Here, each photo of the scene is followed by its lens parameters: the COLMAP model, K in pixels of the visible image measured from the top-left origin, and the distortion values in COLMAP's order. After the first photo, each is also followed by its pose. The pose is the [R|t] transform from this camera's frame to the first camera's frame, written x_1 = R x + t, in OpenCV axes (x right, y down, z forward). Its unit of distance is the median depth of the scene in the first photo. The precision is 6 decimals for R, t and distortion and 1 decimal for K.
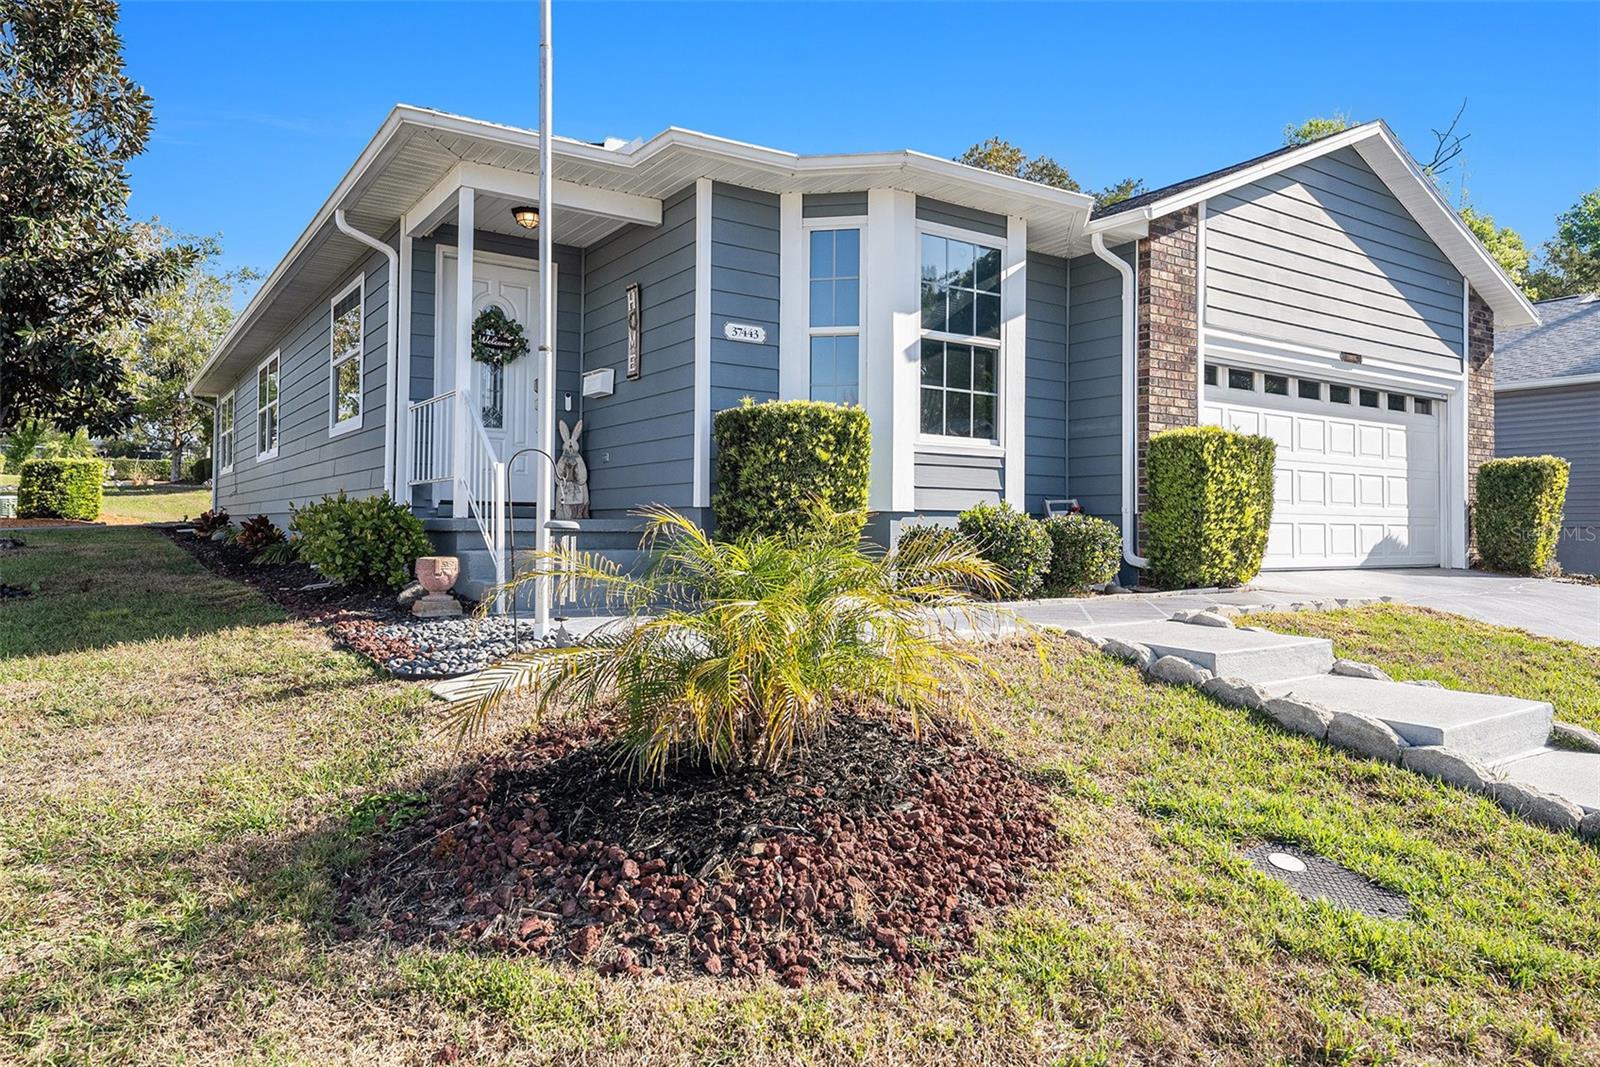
lens RADIAL K [[1031.9, 0, 794.4], [0, 1031.9, 501.1], [0, 0, 1]] dist [0.005384, 0.001117]
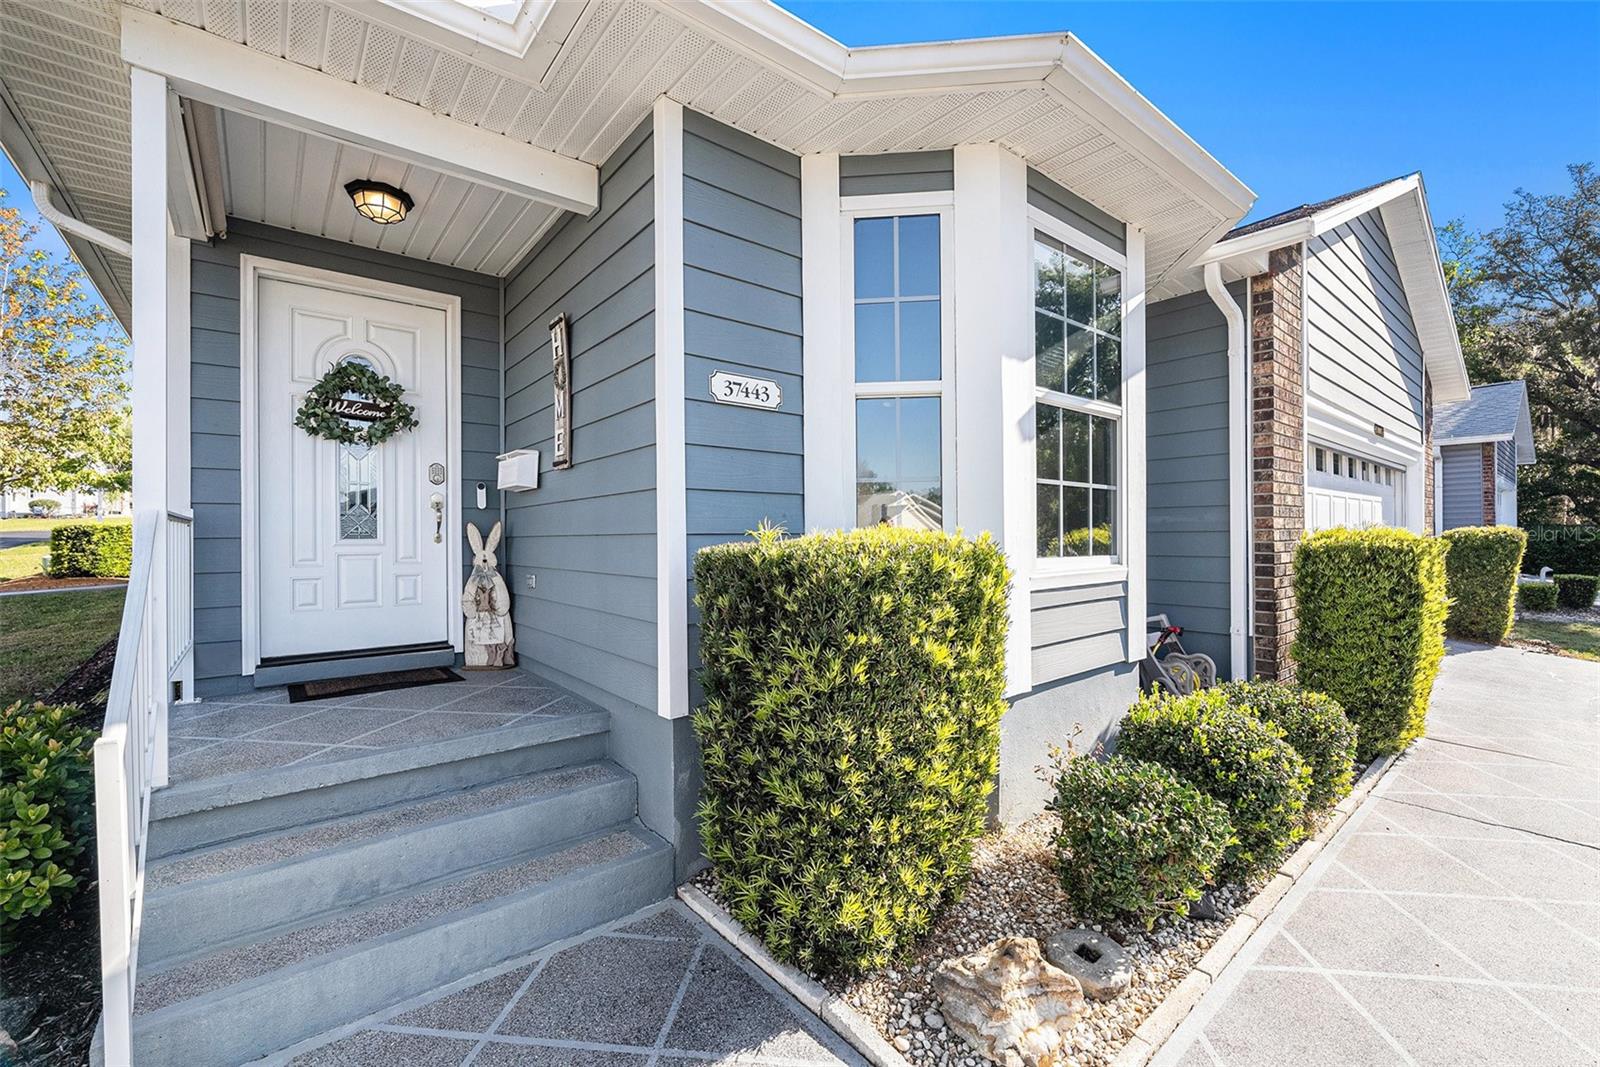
lens RADIAL K [[659.9, 0, 800.0], [0, 659.9, 533.5], [0, 0, 1]] dist [-0.016901, -0.000116]
pose [[0.996040, -0.015431, 0.087561, -0.048318], [0.013295, 0.999601, 0.024926, -0.088276], [-0.087911, -0.023663, 0.995847, 0.599160]]
